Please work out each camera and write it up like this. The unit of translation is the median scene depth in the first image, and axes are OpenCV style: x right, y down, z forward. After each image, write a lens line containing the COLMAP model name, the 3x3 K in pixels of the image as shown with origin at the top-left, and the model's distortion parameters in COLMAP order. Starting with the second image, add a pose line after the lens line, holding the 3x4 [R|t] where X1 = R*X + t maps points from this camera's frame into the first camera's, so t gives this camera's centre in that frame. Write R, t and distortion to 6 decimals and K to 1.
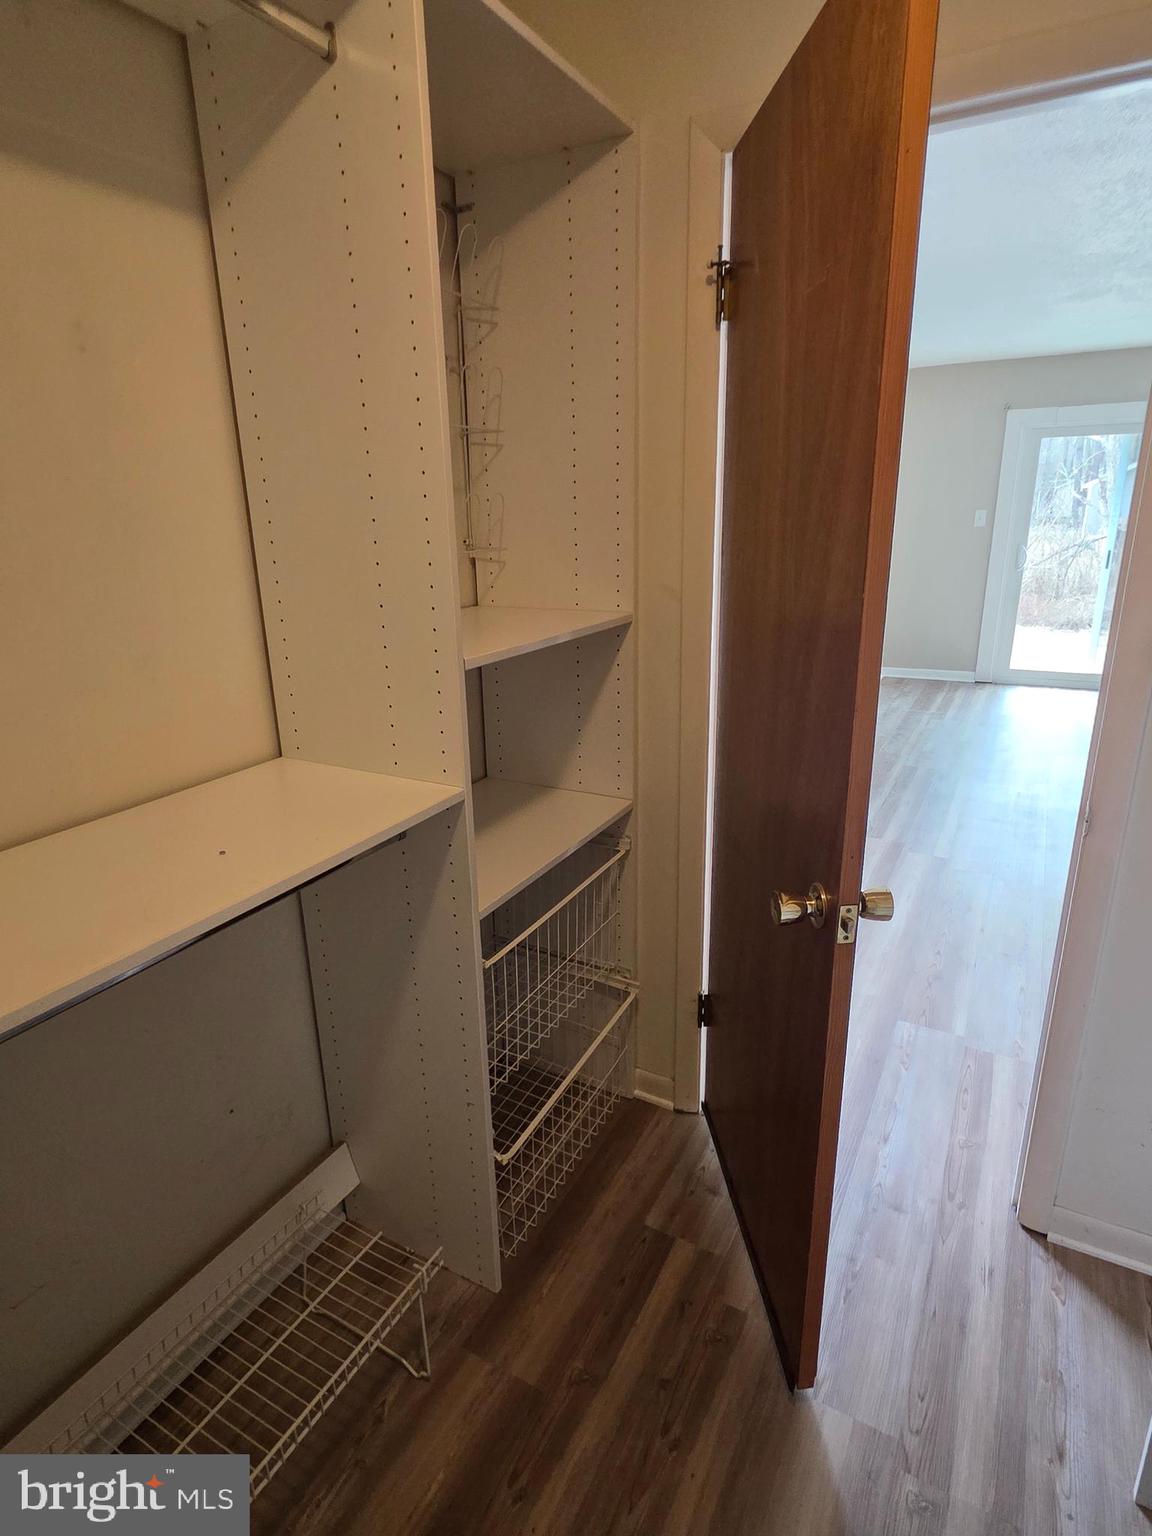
lens RADIAL K [[829.3, 0, 570.3], [0, 829.3, 769.0], [0, 0, 1]] dist [-0.001829, 0.000269]
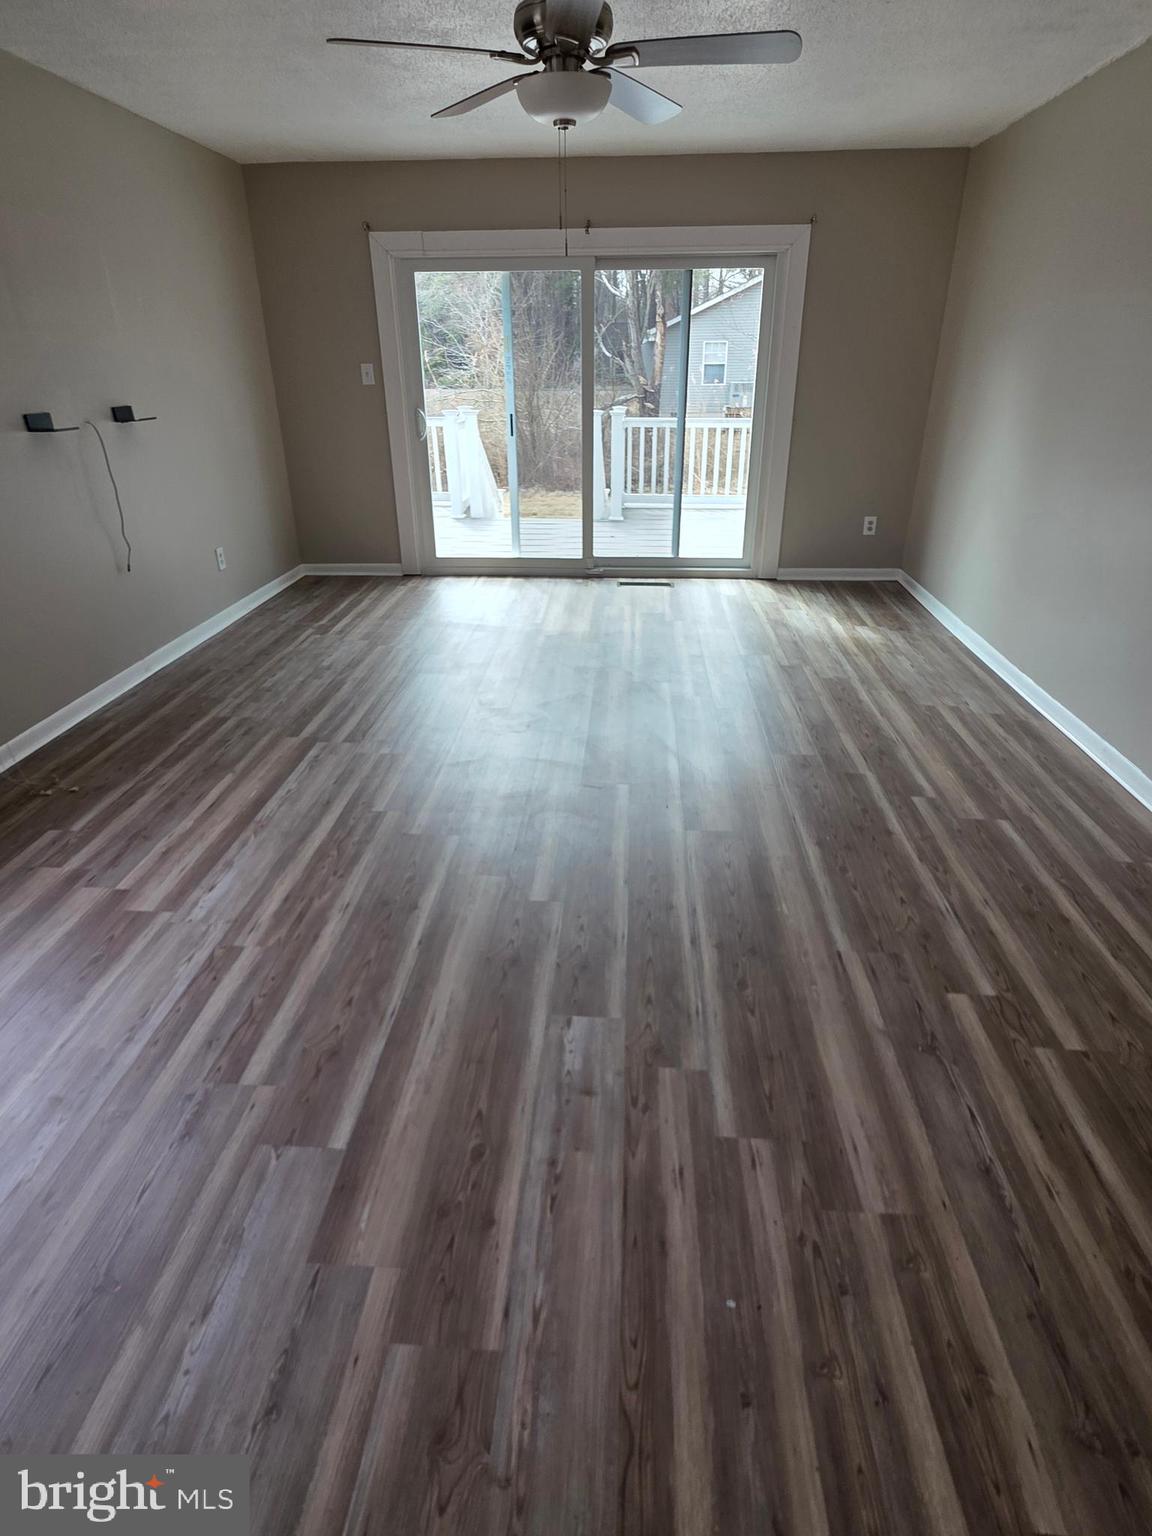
lens RADIAL K [[829.3, 0, 574.2], [0, 829.3, 768.6], [0, 0, 1]] dist [-0.001829, 0.000269]
pose [[0.902929, -0.178350, 0.391037, 0.293449], [0.120677, 0.978439, 0.167610, -0.033402], [-0.412500, -0.104151, 0.904984, 0.132012]]
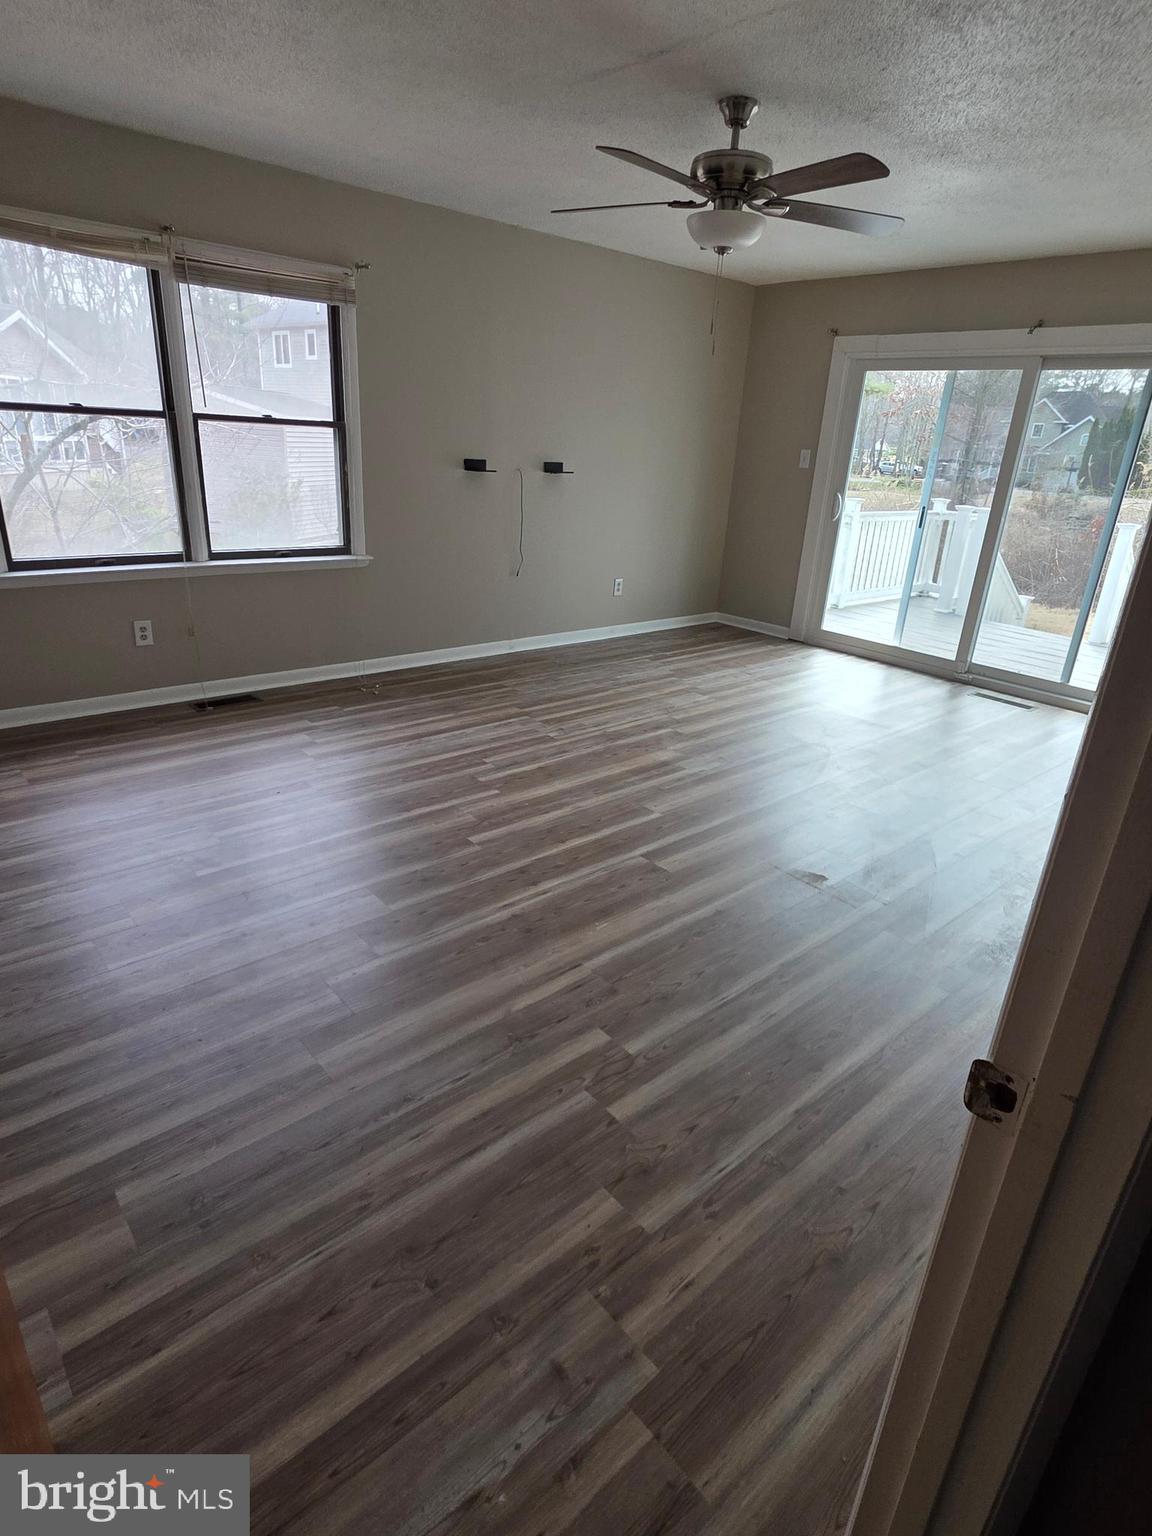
lens RADIAL K [[829.3, 0, 582.4], [0, 829.3, 769.9], [0, 0, 1]] dist [-0.001829, 0.000269]
pose [[0.941860, 0.189914, -0.277185, 0.592588], [-0.170446, 0.980973, 0.092949, -0.009057], [0.289564, -0.040300, 0.956310, 0.041088]]
